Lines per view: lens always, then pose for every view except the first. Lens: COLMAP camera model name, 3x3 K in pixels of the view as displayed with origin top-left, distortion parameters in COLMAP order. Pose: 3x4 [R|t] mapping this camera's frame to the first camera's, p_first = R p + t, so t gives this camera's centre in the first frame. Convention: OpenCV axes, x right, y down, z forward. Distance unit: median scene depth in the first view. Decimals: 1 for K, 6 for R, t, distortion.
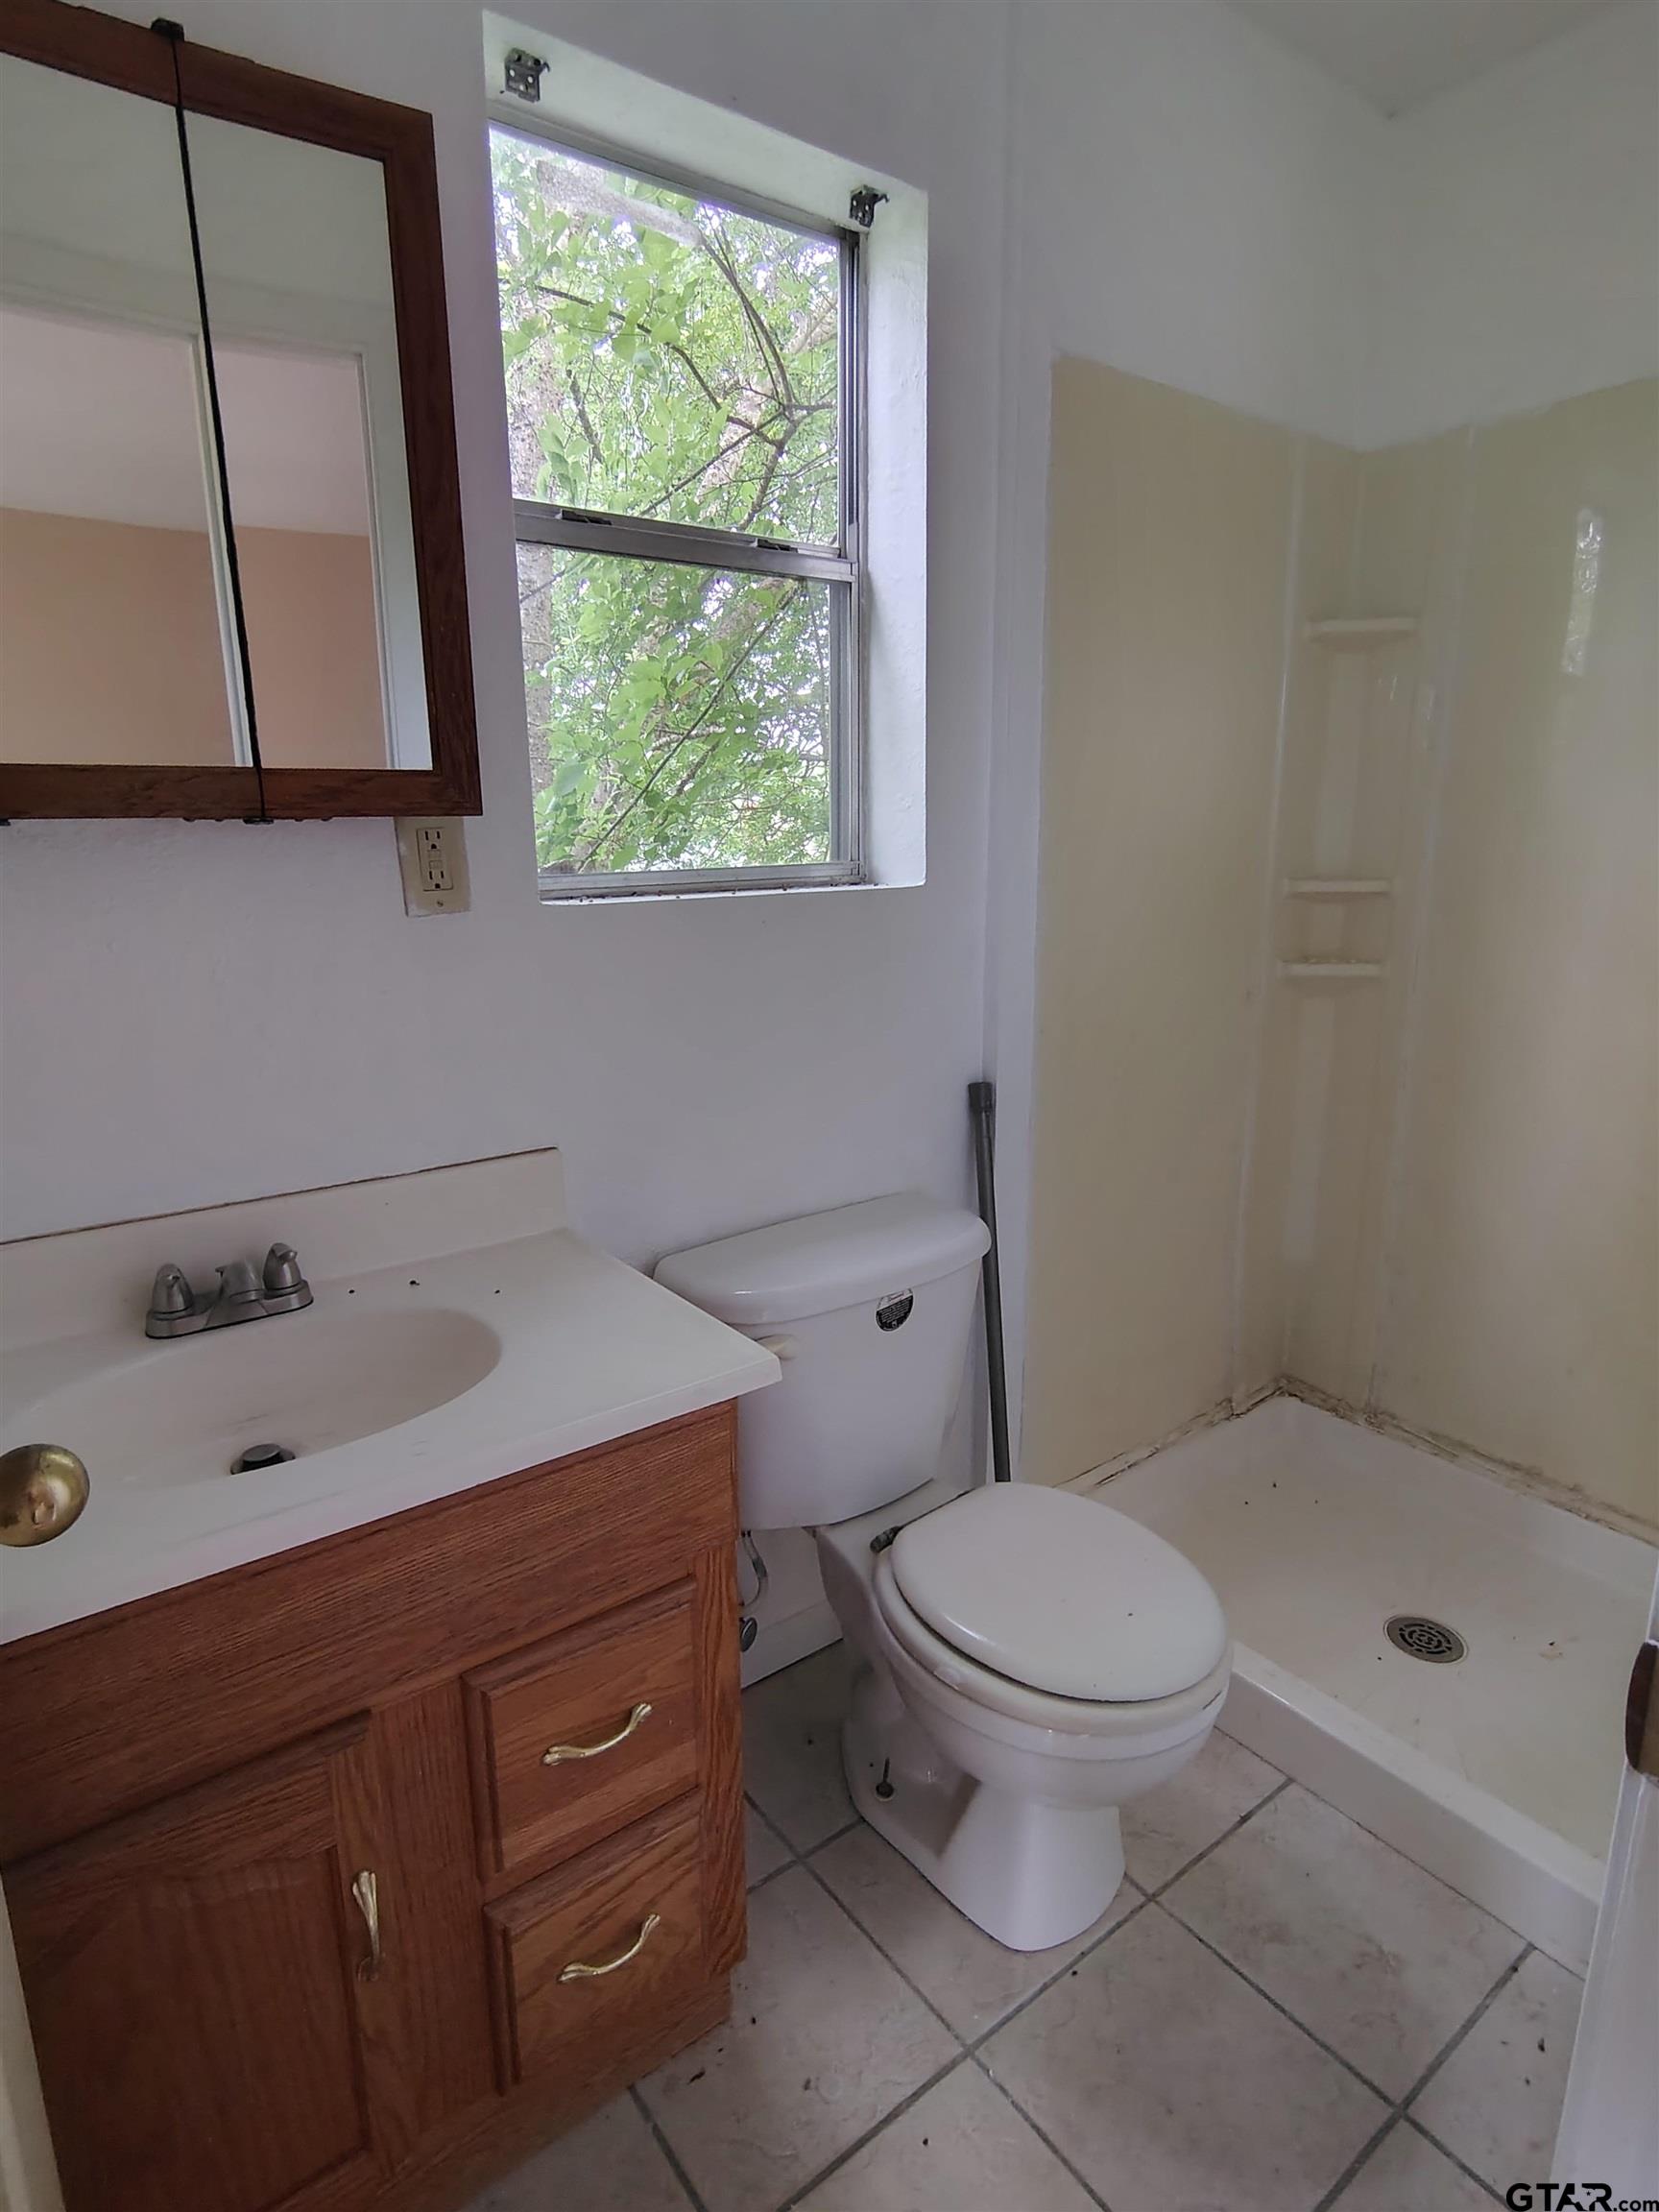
lens RADIAL K [[1172.4, 0, 822.2], [0, 1172.4, 1106.5], [0, 0, 1]] dist [-0.003488, 0.002810]
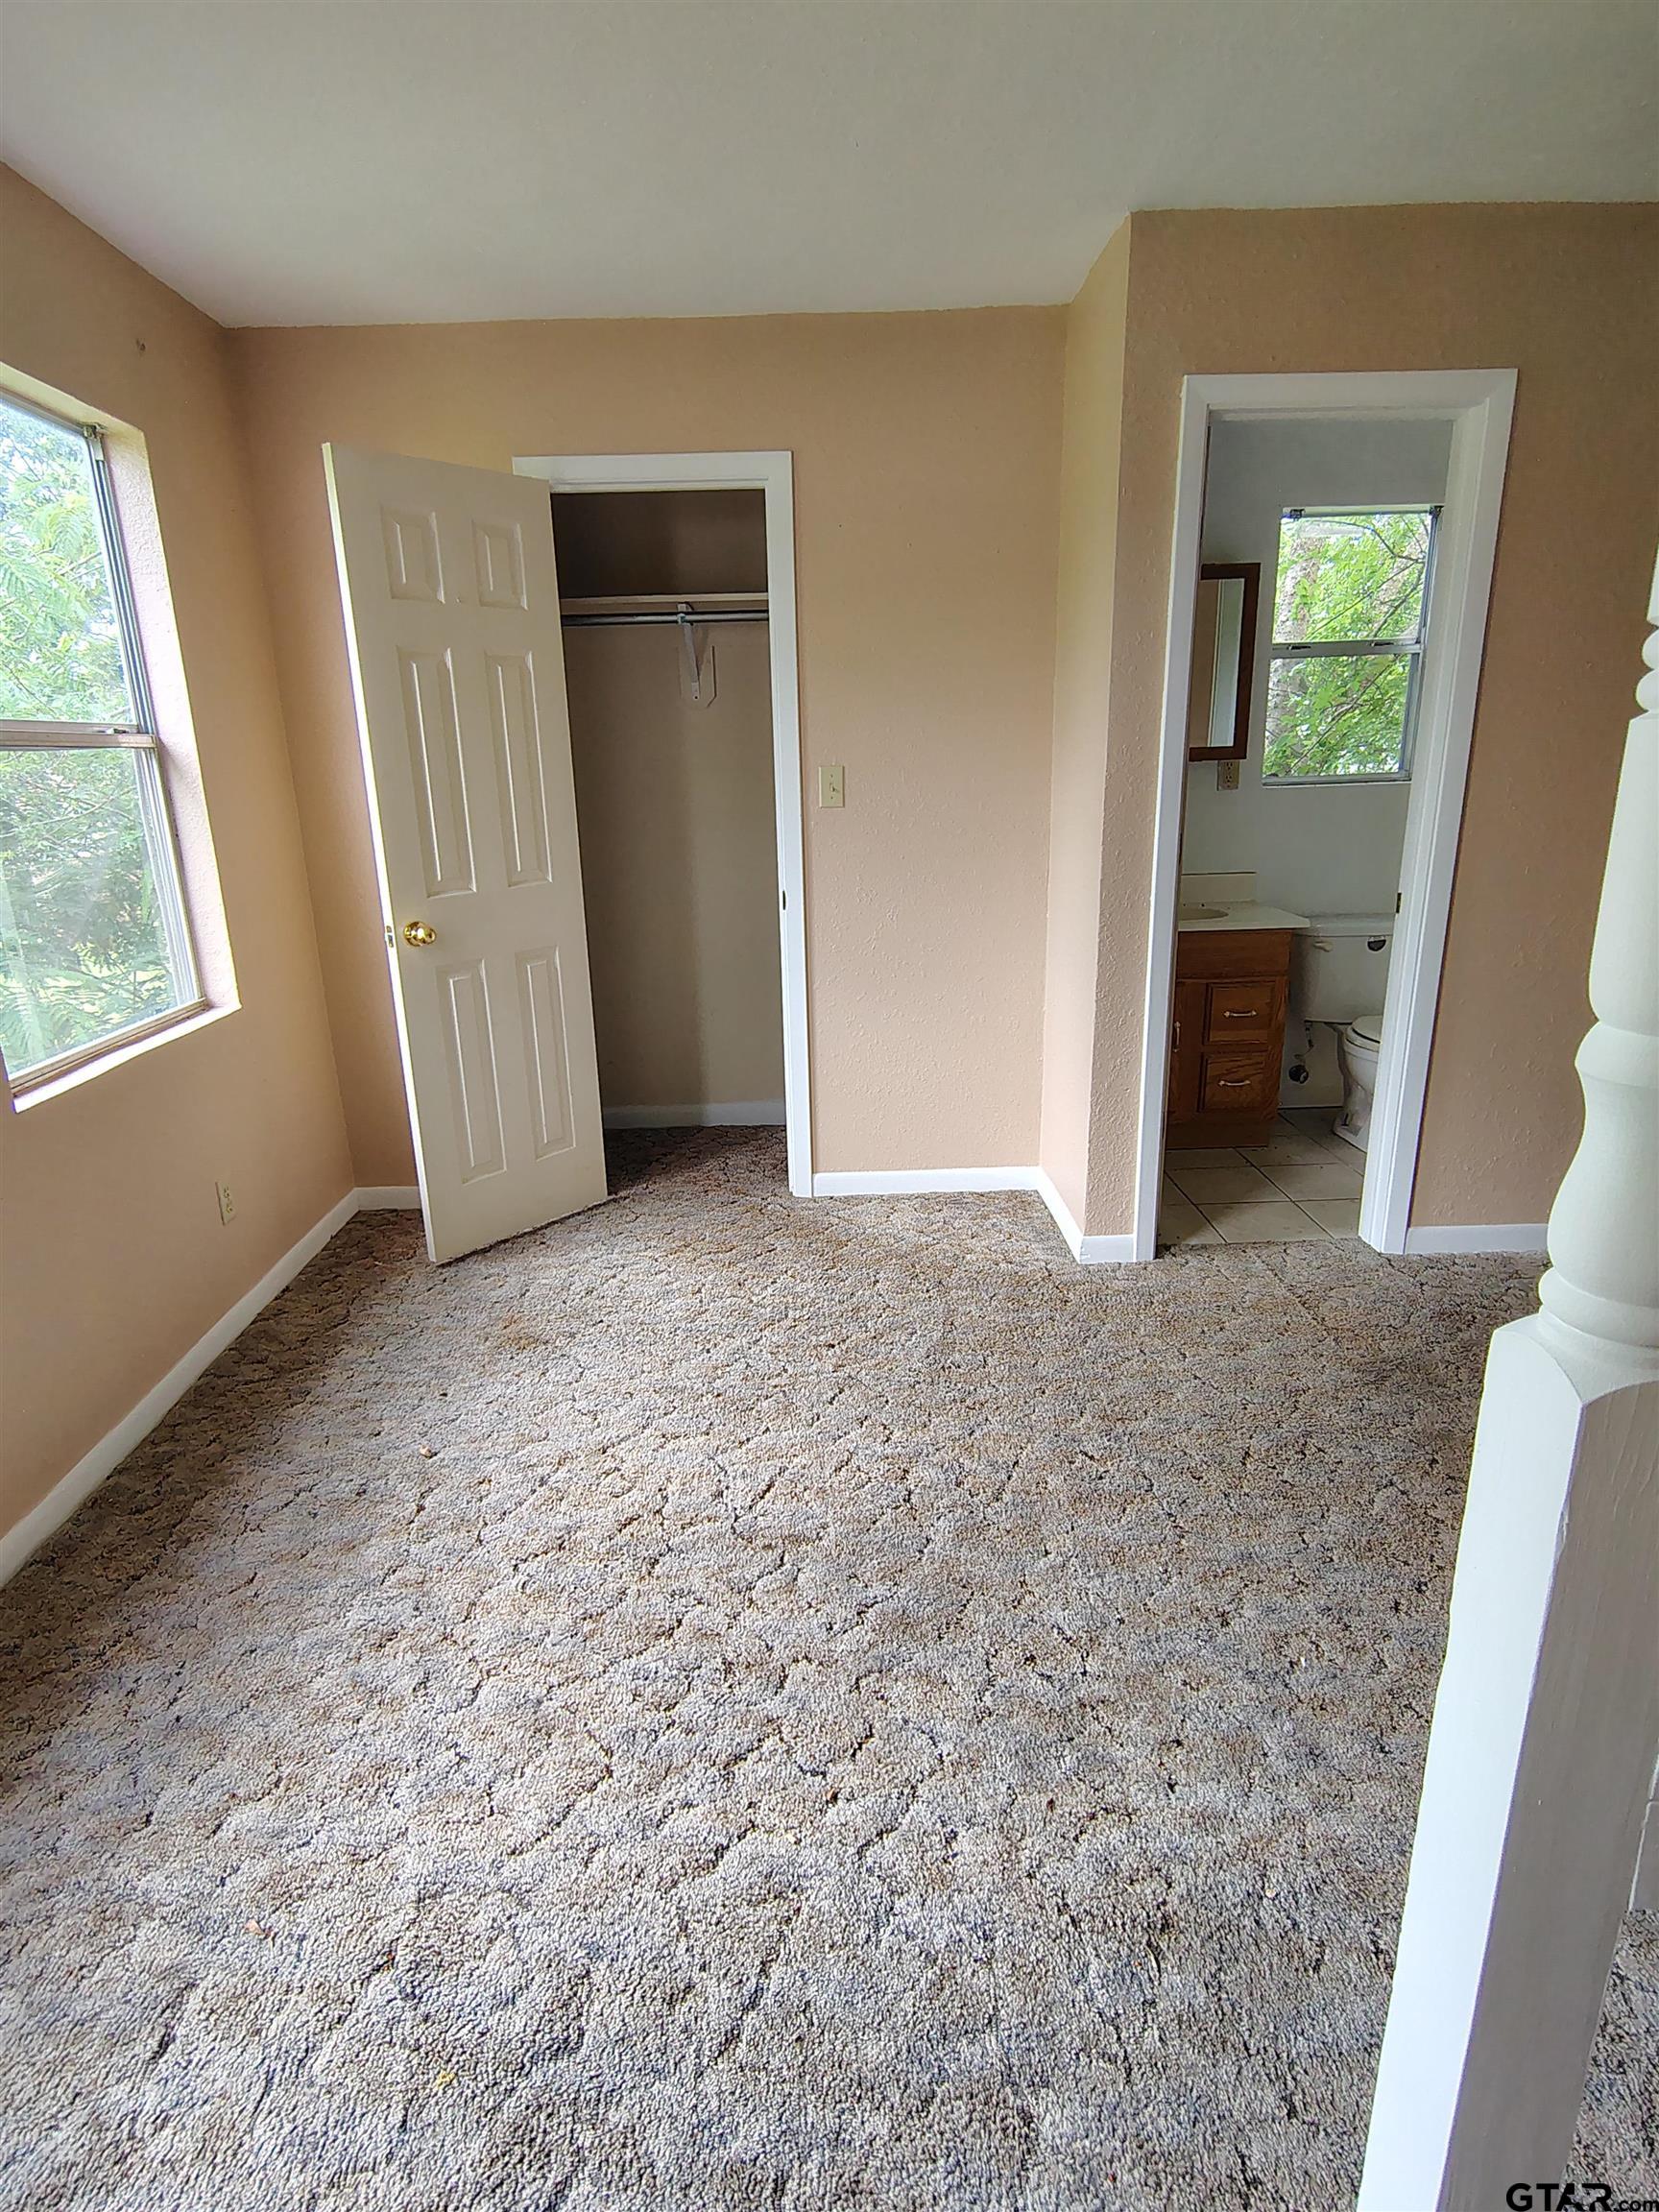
lens RADIAL K [[1172.4, 0, 824.4], [0, 1172.4, 1093.4], [0, 0, 1]] dist [-0.003488, 0.002810]
pose [[0.822821, 0.159424, -0.545481, 0.507271], [-0.116878, 0.986799, 0.112102, 0.333690], [0.556152, -0.028485, 0.830592, -1.808861]]
